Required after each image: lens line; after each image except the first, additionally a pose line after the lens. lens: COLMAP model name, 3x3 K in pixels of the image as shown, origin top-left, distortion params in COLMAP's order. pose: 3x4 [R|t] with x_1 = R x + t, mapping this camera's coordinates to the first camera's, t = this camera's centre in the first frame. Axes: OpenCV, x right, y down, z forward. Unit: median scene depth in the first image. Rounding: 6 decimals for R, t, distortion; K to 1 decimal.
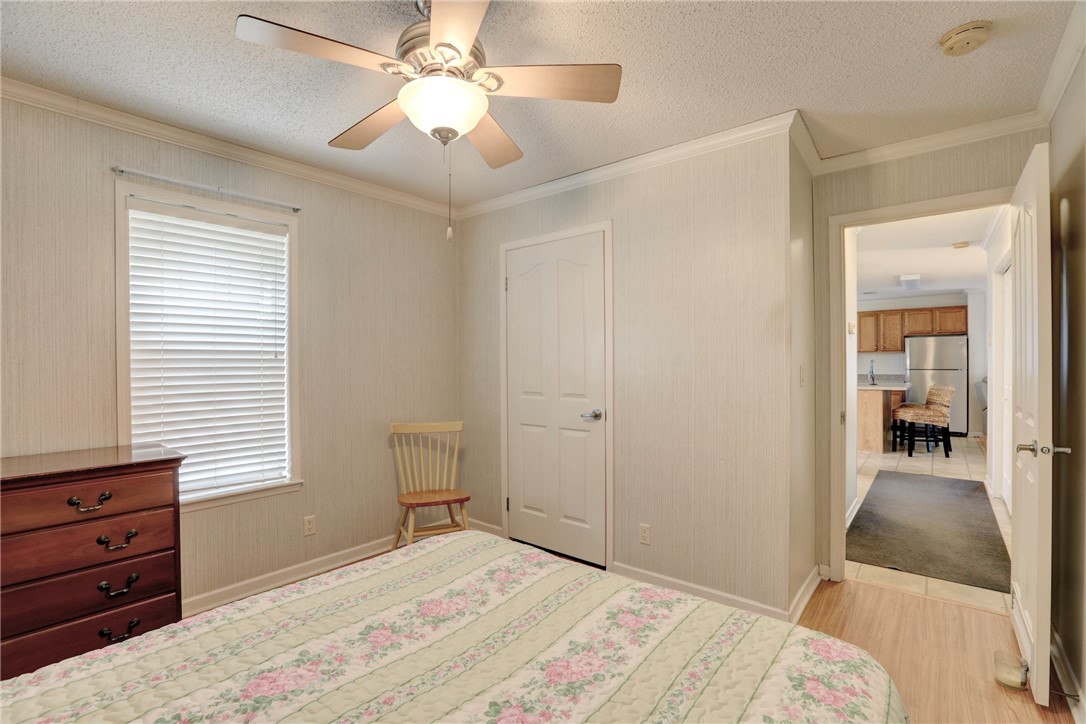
lens RADIAL K [[497.6, 0, 540.1], [0, 497.6, 364.9], [0, 0, 1]] dist [-0.031524, 0.000763]
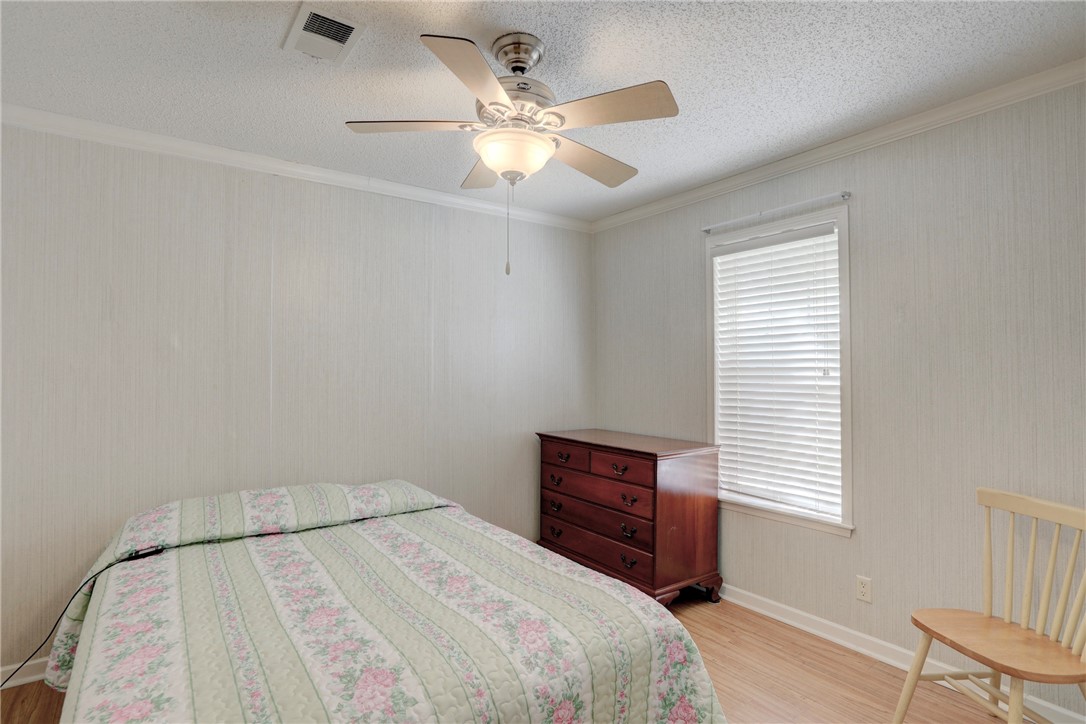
lens RADIAL K [[552.3, 0, 545.2], [0, 552.3, 359.4], [0, 0, 1]] dist [-0.048442, 0.027944]
pose [[-0.261872, -0.015855, -0.964973, 0.830753], [-0.002986, 0.999874, -0.015618, -0.039661], [0.965098, -0.001208, -0.261886, 1.207705]]
